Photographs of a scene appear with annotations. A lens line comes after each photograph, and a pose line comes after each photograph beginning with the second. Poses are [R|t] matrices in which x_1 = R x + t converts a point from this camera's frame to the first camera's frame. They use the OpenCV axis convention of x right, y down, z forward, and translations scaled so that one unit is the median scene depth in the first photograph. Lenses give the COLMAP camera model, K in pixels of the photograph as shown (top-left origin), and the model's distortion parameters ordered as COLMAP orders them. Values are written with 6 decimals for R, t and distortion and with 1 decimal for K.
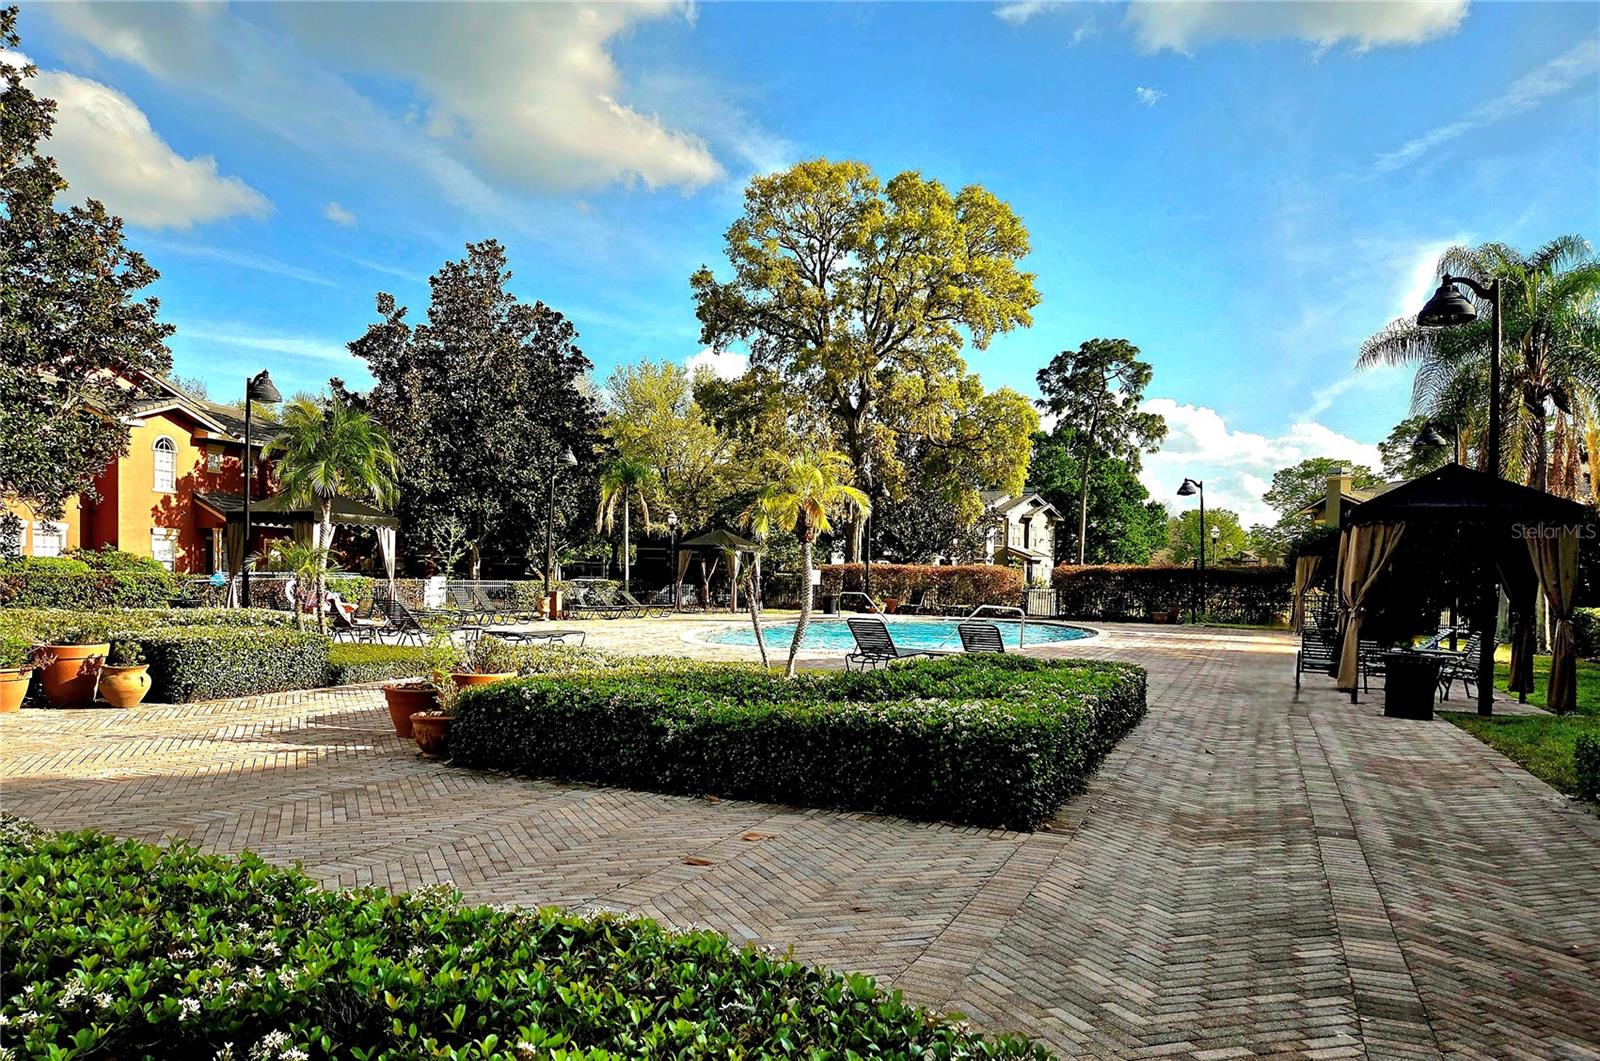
lens RADIAL K [[1061.8, 0, 800.0], [0, 1061.8, 530.5], [0, 0, 1]] dist [0.001164, 0.000058]
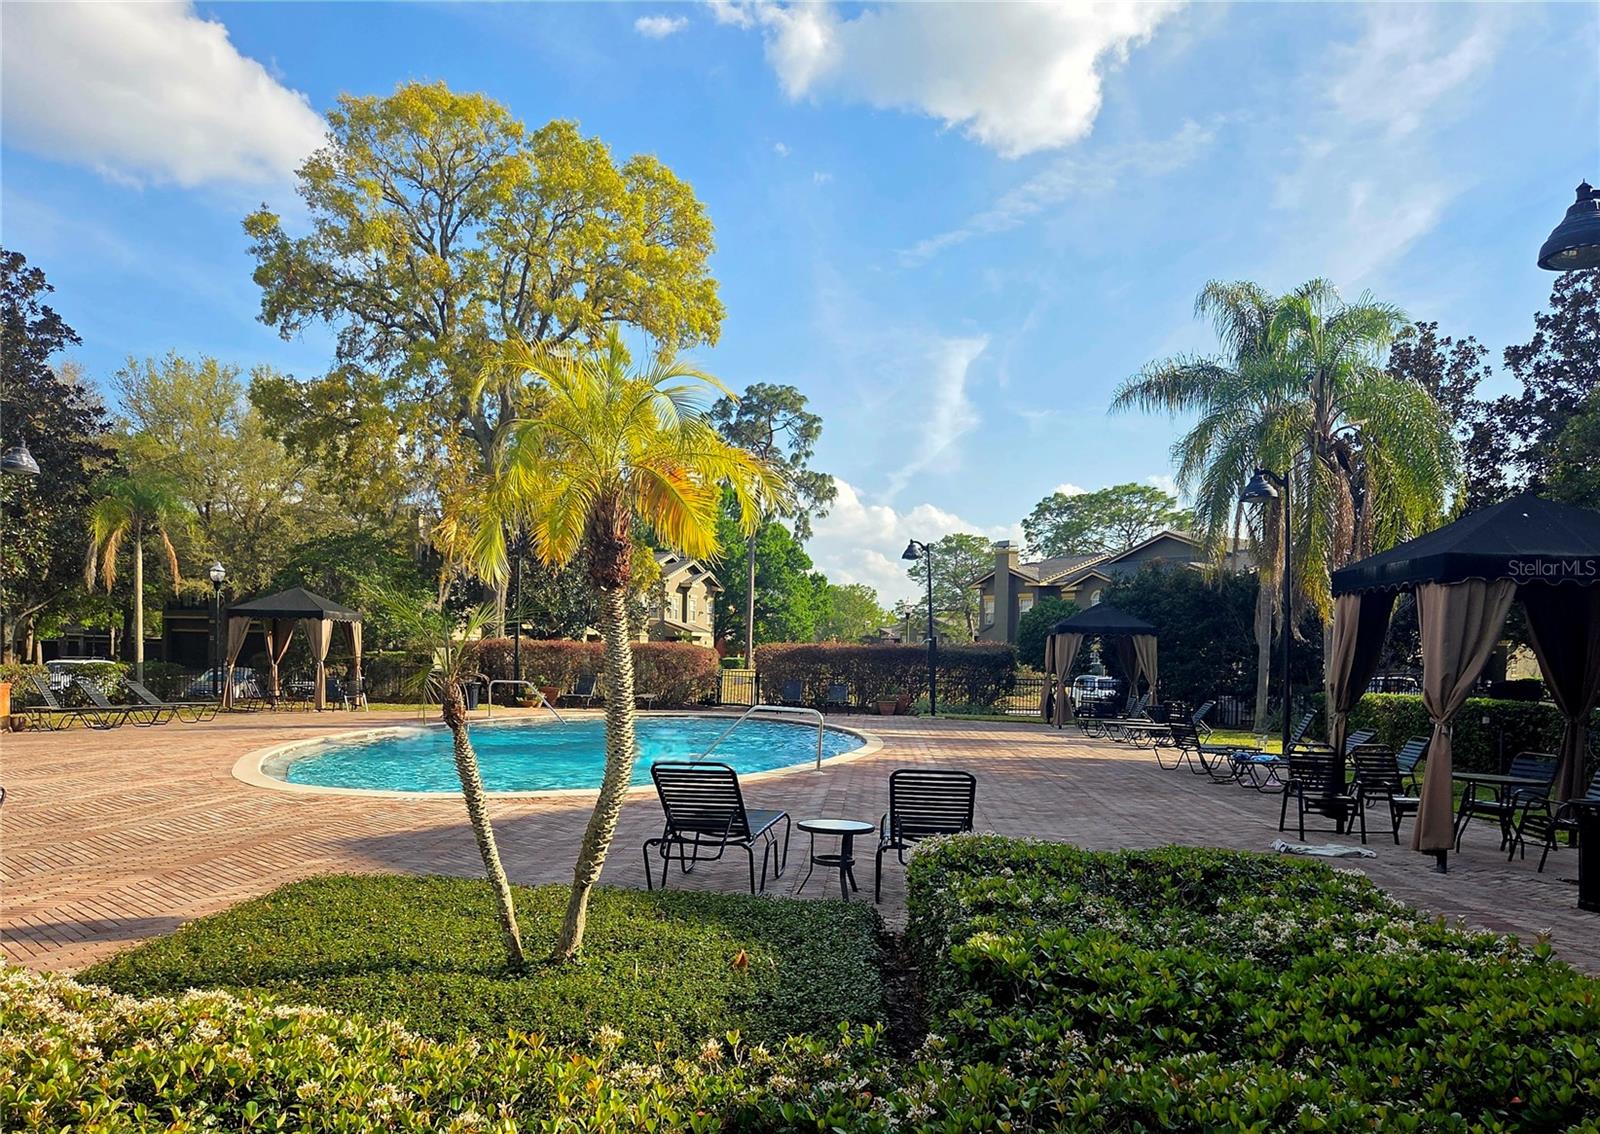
lens RADIAL K [[1140.2, 0, 799.4], [0, 1140.2, 656.3], [0, 0, 1]] dist [0.058190, -0.044586]
pose [[0.940388, 0.000871, 0.340103, -0.017992], [-0.016424, 0.998946, 0.042856, 0.004625], [-0.339708, -0.045887, 0.939411, 0.151669]]
